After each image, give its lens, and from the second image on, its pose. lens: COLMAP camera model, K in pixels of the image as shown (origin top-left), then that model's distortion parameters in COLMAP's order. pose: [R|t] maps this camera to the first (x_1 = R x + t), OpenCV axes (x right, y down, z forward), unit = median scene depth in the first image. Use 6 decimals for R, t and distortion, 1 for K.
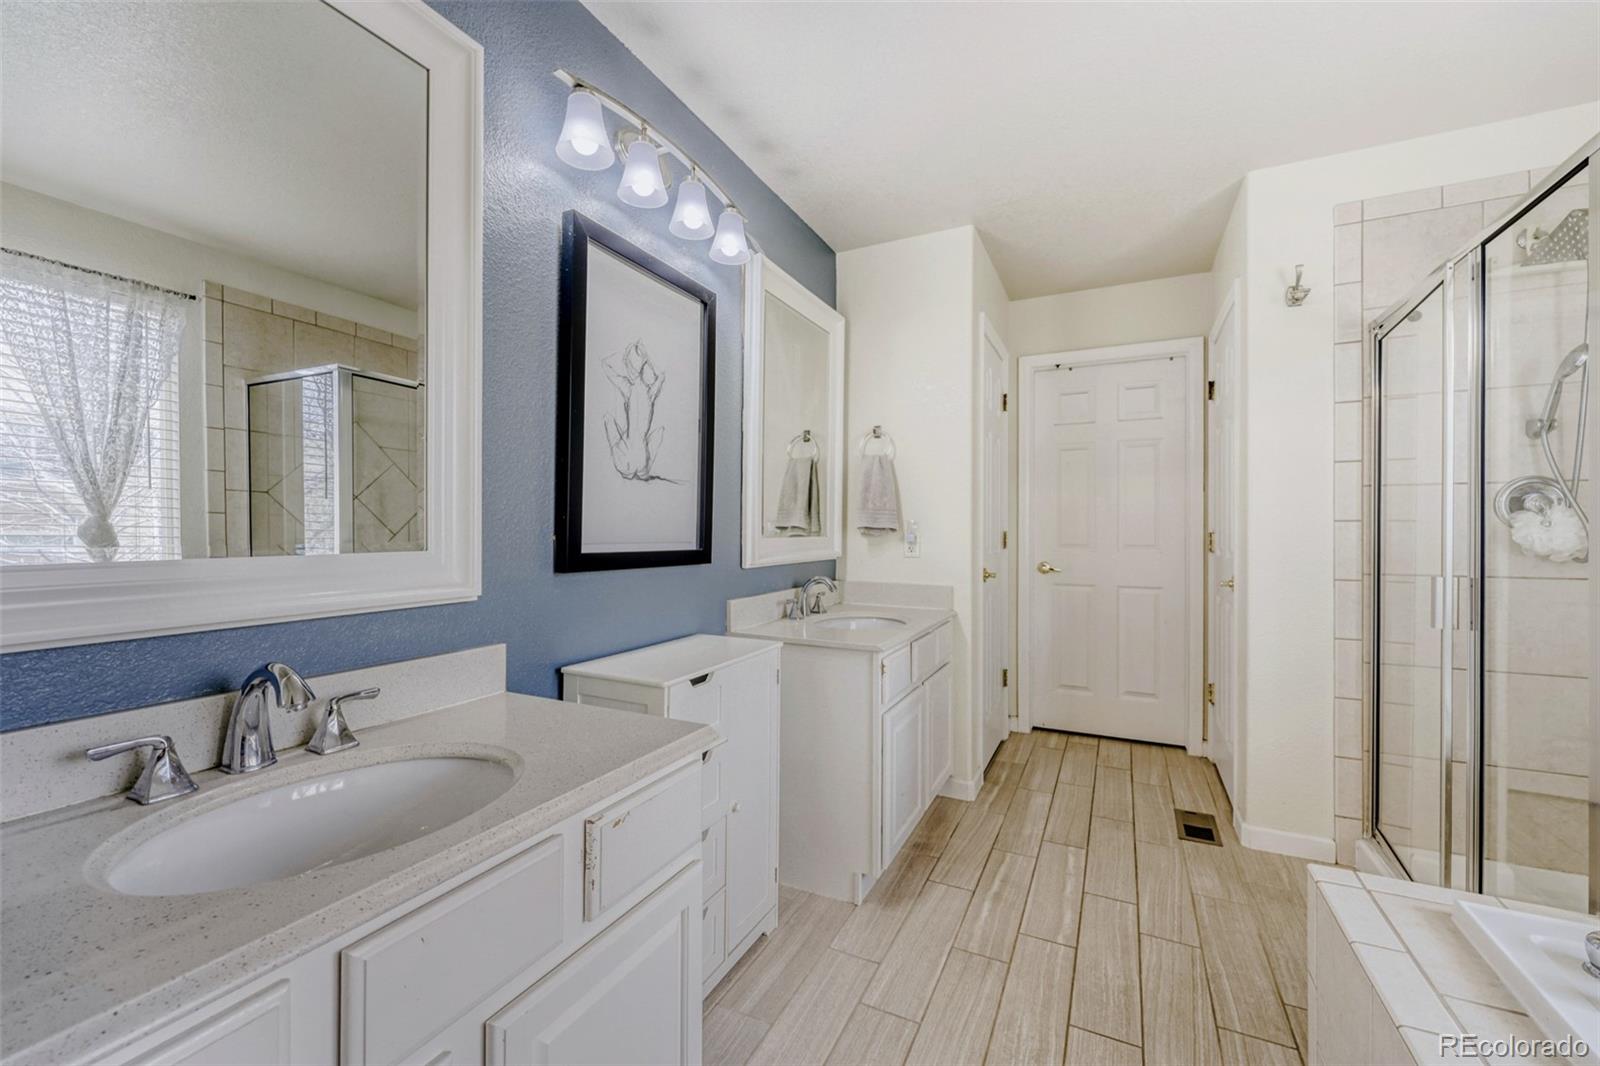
lens RADIAL K [[655.4, 0, 801.1], [0, 655.4, 522.9], [0, 0, 1]] dist [-0.001454, -0.000237]
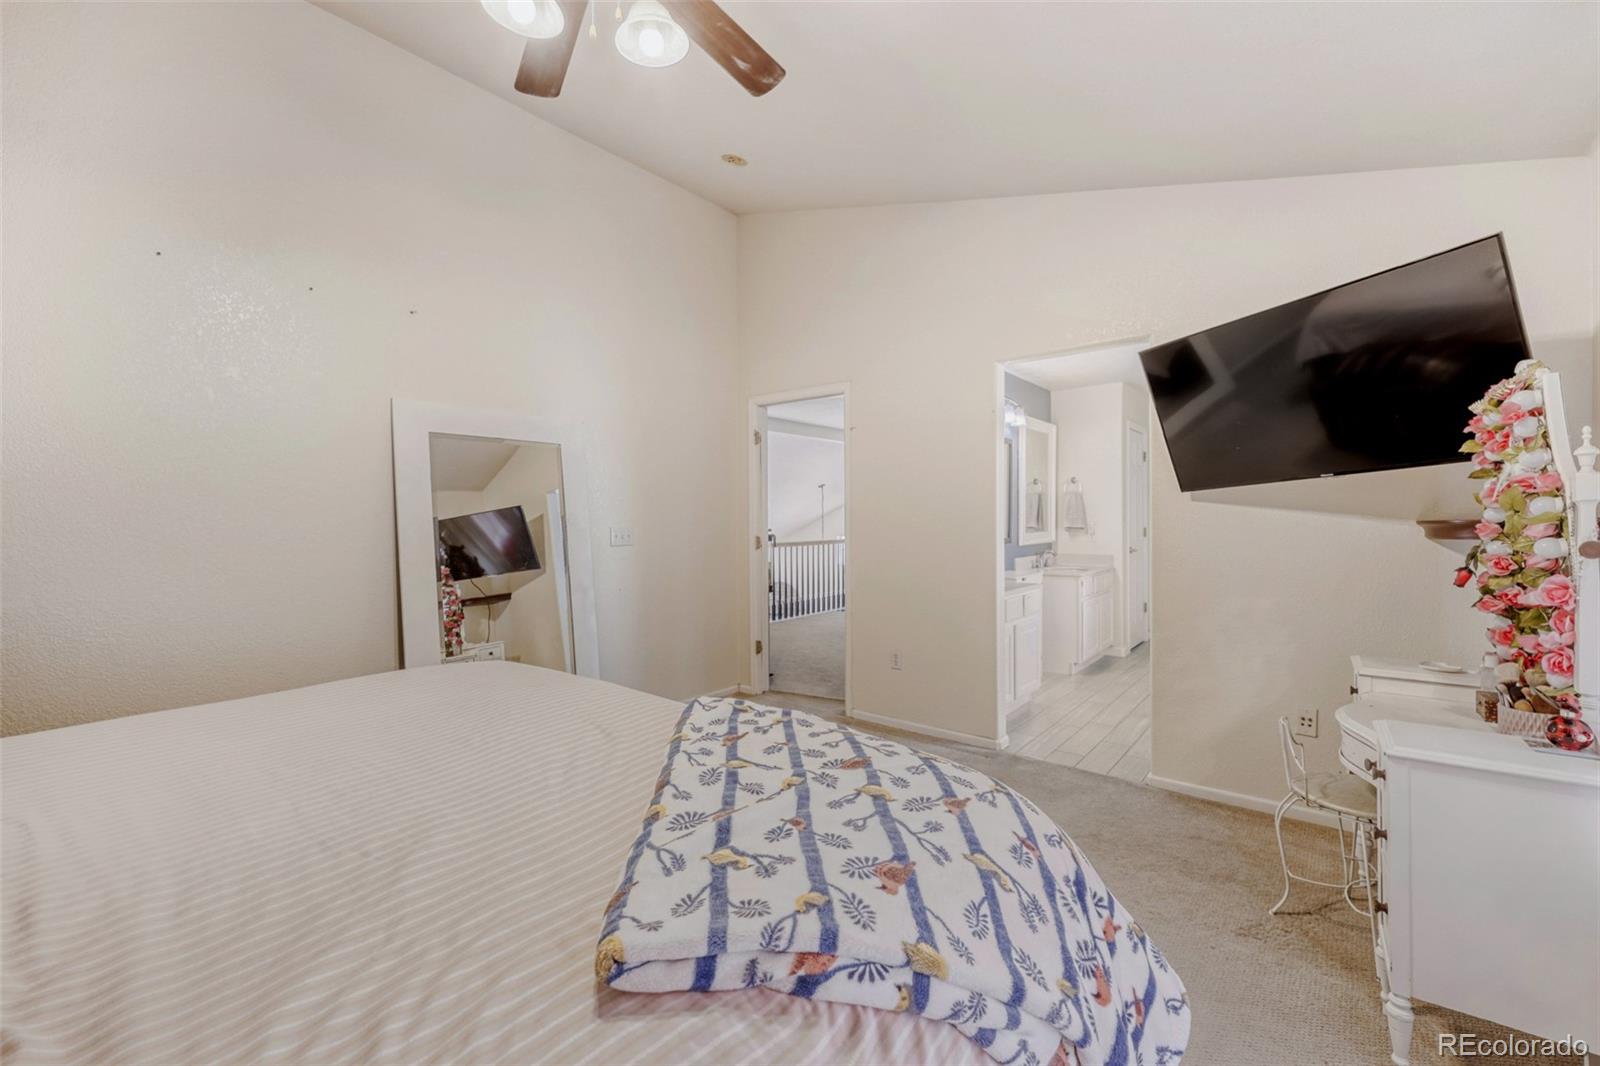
lens RADIAL K [[656.9, 0, 810.2], [0, 656.9, 528.1], [0, 0, 1]] dist [-0.000629, 0.000095]
pose [[0.976643, -0.008630, -0.214696, -0.251839], [0.011722, 0.999845, 0.013131, -0.026653], [0.214550, -0.015340, 0.976593, -1.203403]]
